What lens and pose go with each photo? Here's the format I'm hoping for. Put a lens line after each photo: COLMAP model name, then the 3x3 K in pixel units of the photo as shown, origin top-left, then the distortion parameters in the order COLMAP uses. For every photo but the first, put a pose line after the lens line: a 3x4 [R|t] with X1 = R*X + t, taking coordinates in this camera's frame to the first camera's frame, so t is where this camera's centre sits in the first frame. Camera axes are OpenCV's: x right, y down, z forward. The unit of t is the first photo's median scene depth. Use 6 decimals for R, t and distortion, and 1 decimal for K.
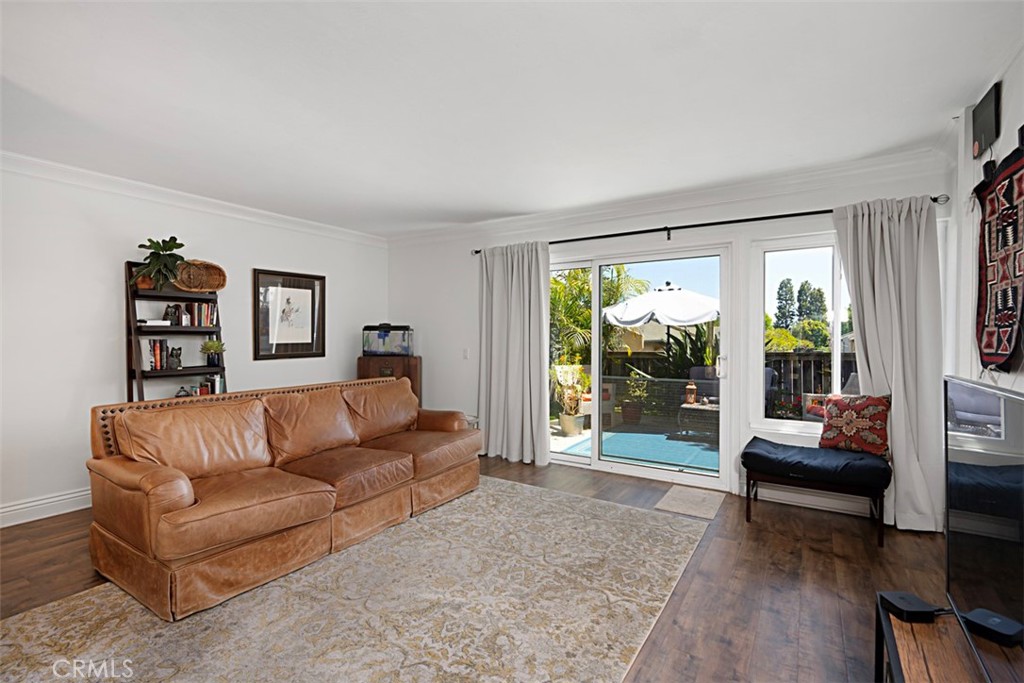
lens RADIAL K [[460.9, 0, 514.1], [0, 460.9, 340.6], [0, 0, 1]] dist [-0.006581, 0.000612]
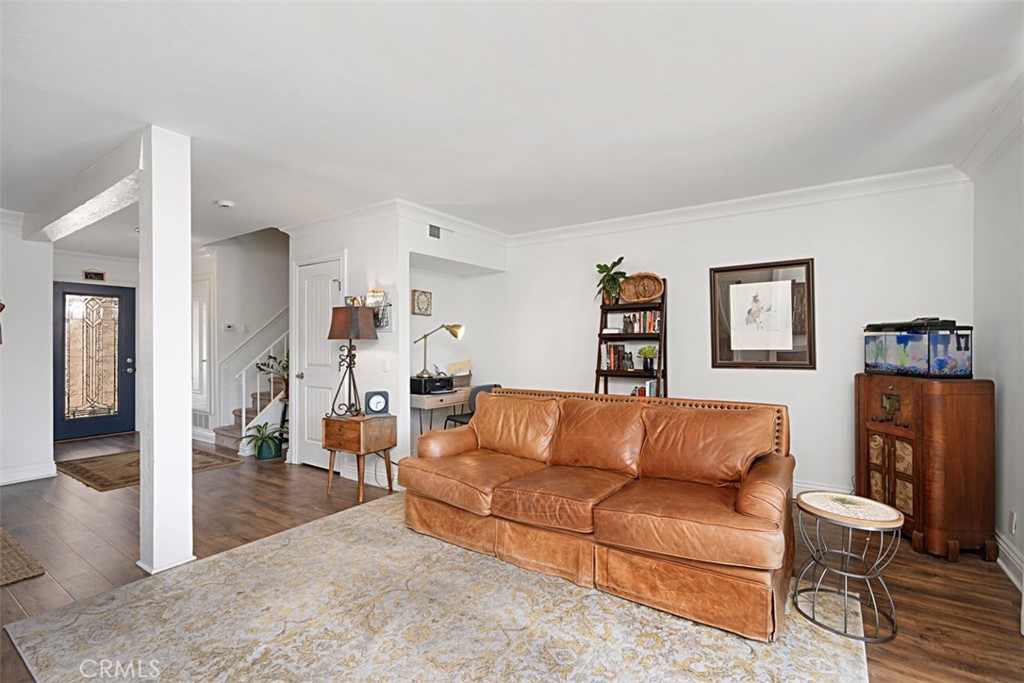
lens RADIAL K [[460.9, 0, 514.1], [0, 460.9, 340.6], [0, 0, 1]] dist [-0.006581, 0.000612]
pose [[-0.021960, -0.008115, -0.999726, 0.454459], [-0.006655, 0.999946, -0.007971, -0.002541], [0.999737, 0.006478, -0.022013, 0.784957]]
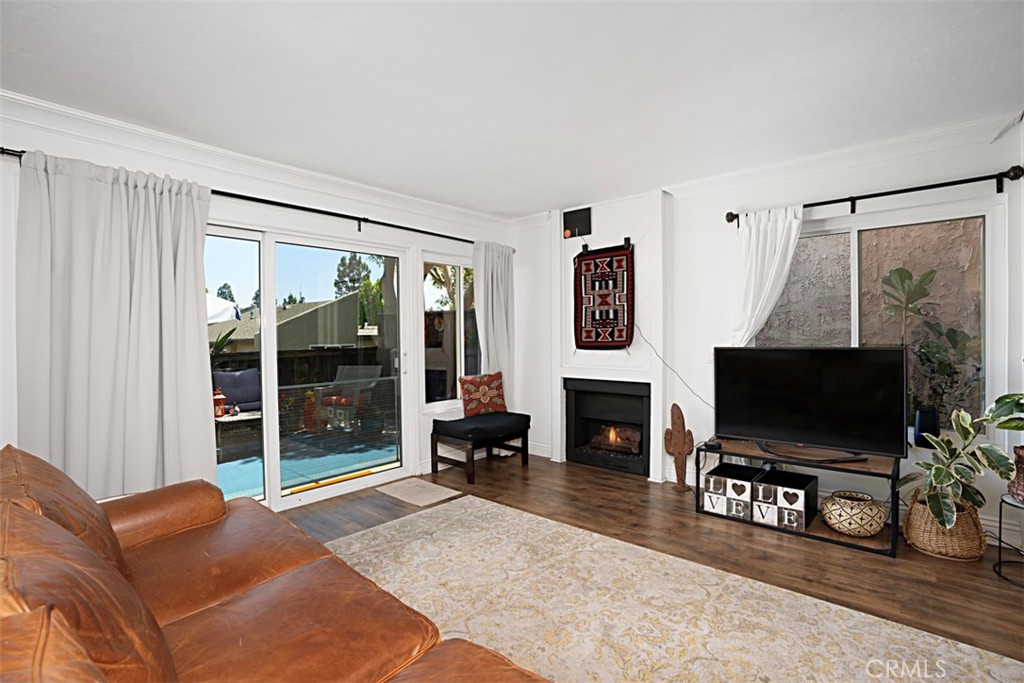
lens RADIAL K [[467.9, 0, 514.6], [0, 467.9, 340.0], [0, 0, 1]] dist [-0.057099, 0.000339]
pose [[0.146714, -0.011362, 0.989114, -0.623974], [0.016244, 0.999827, 0.009076, -0.001201], [-0.989046, 0.014736, 0.146873, 0.625317]]
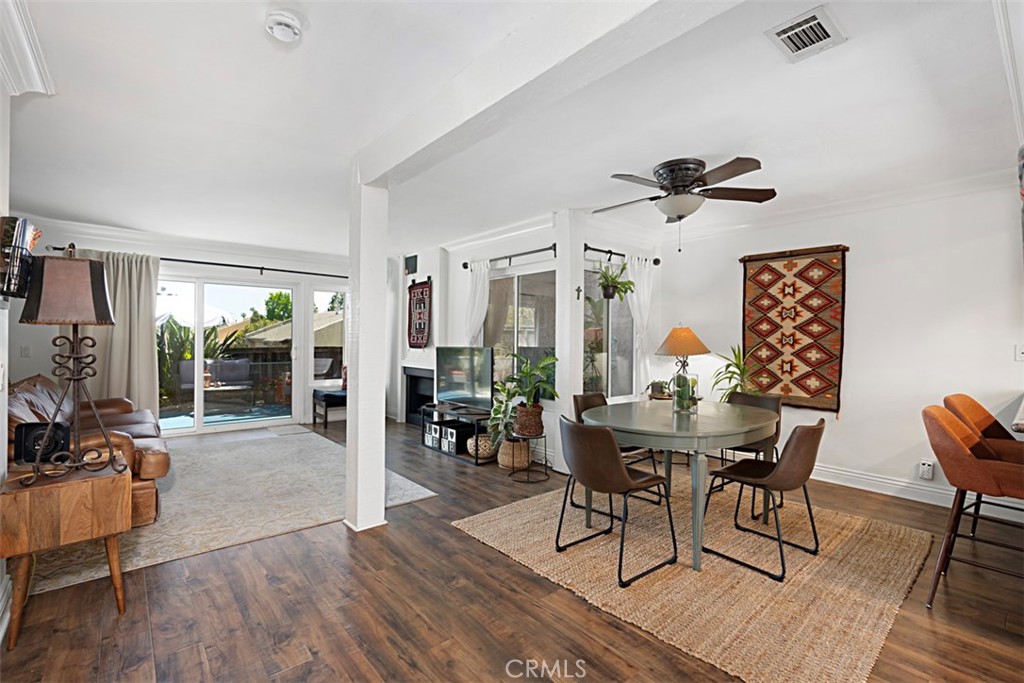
lens RADIAL K [[460.9, 0, 514.1], [0, 460.9, 340.6], [0, 0, 1]] dist [-0.006581, 0.000612]
pose [[0.294992, -0.000199, 0.955500, -1.039925], [-0.001446, 0.999999, 0.000654, 0.006231], [-0.955499, -0.001575, 0.294992, -0.333395]]
